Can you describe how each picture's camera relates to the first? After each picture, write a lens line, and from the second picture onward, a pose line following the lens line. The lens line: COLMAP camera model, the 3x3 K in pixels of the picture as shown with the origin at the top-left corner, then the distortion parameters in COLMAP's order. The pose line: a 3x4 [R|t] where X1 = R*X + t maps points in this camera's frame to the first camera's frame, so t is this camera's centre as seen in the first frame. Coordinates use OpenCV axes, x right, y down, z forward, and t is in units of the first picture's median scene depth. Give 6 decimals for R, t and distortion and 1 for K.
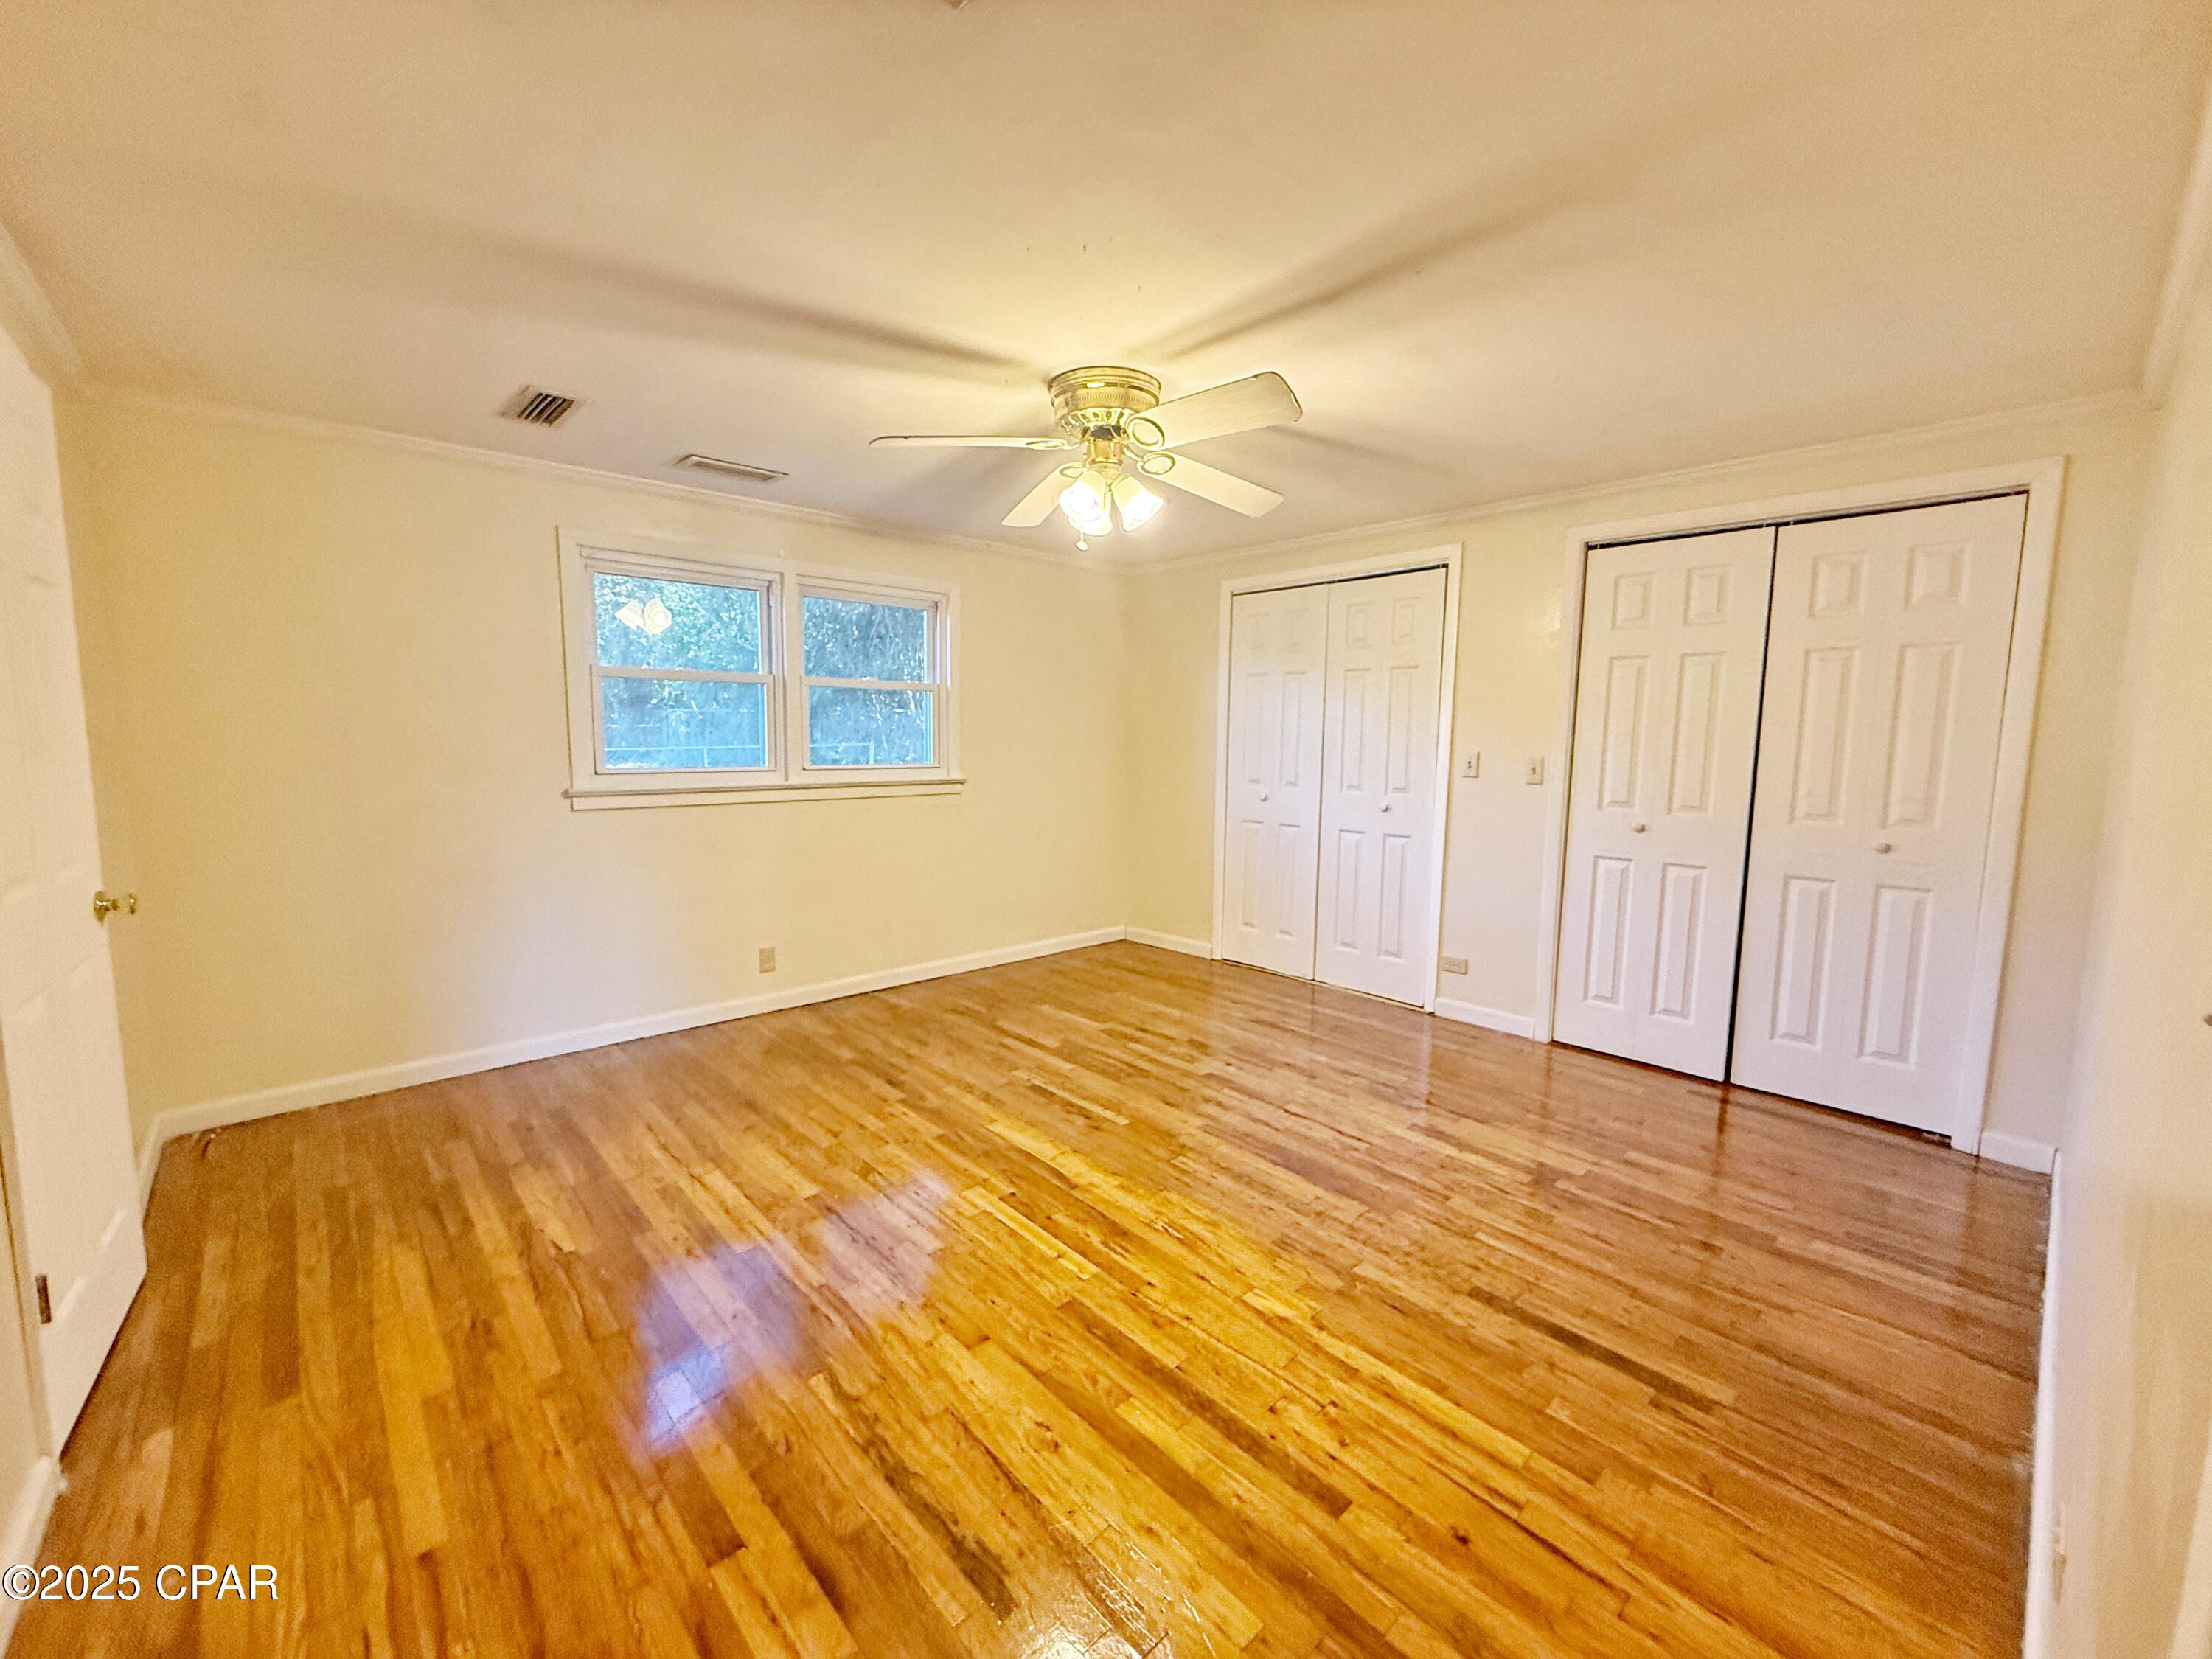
lens RADIAL K [[880.6, 0, 1101.8], [0, 880.6, 828.3], [0, 0, 1]] dist [0.001442, -0.000510]
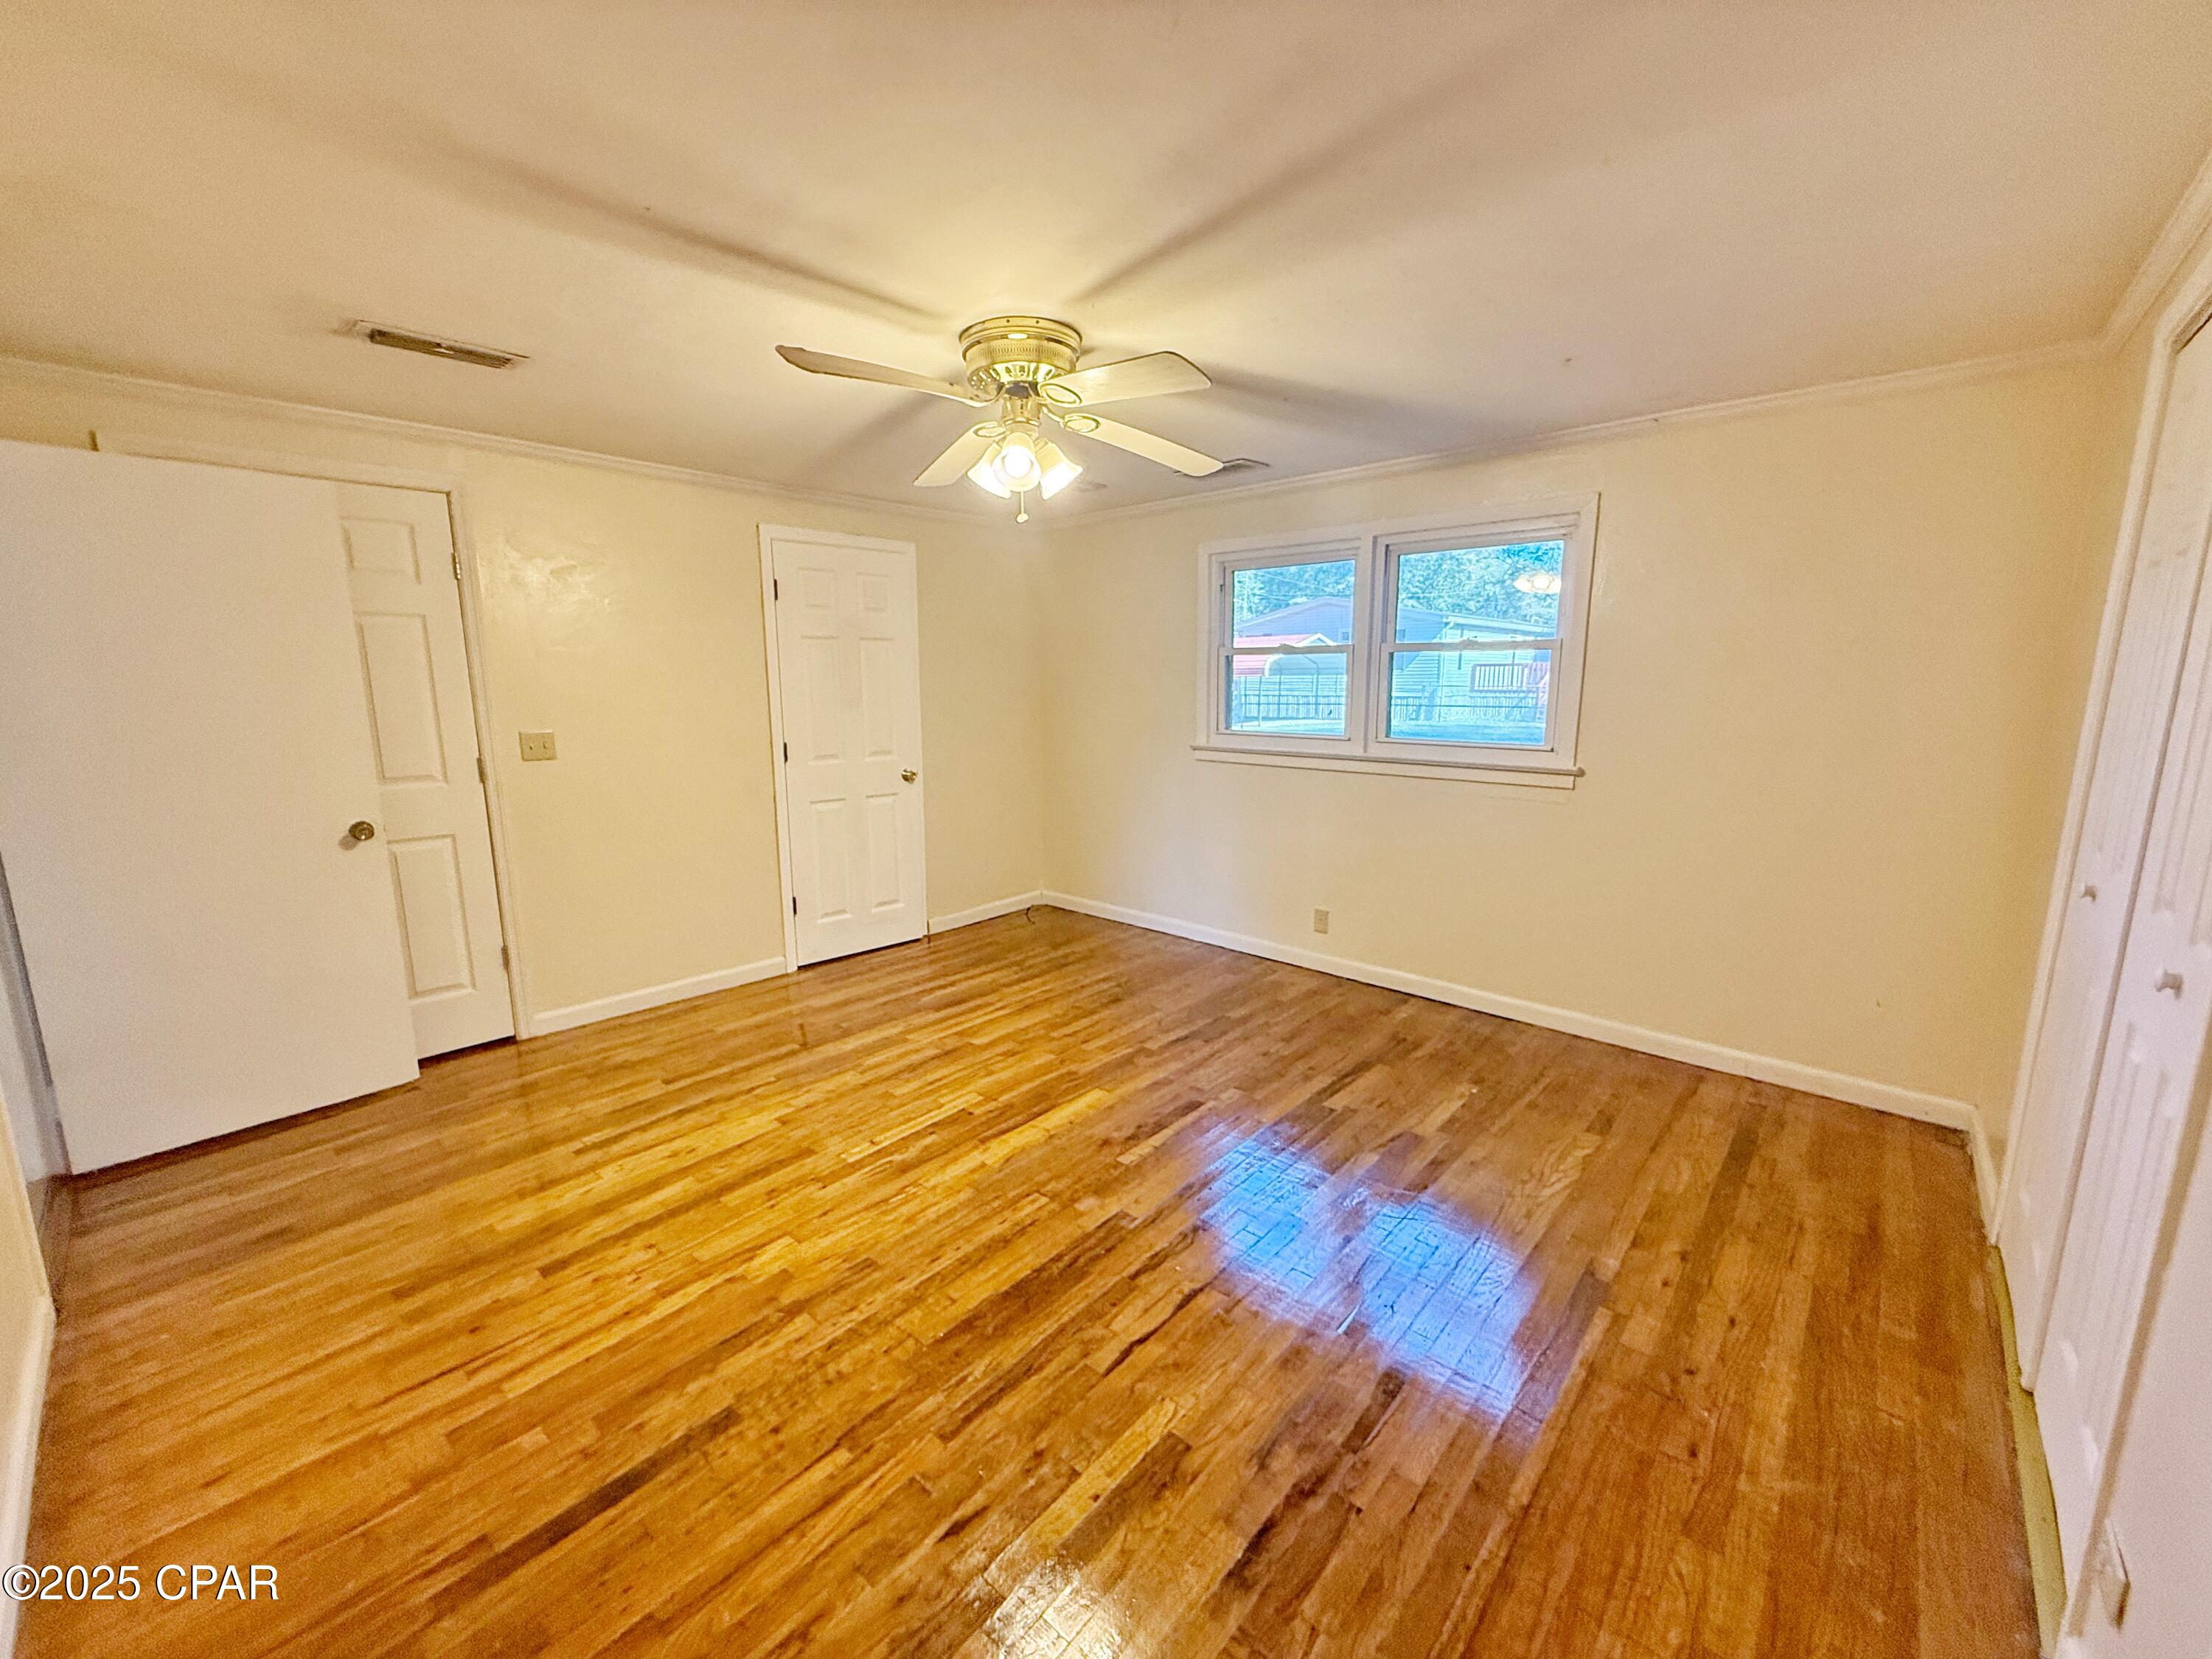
lens RADIAL K [[880.6, 0, 1099.1], [0, 880.6, 830.9], [0, 0, 1]] dist [0.001442, -0.000510]
pose [[0.087046, 0.160891, -0.983126, 1.033741], [-0.104809, 0.982874, 0.151570, -0.146468], [0.990676, 0.089847, 0.102418, 1.064986]]
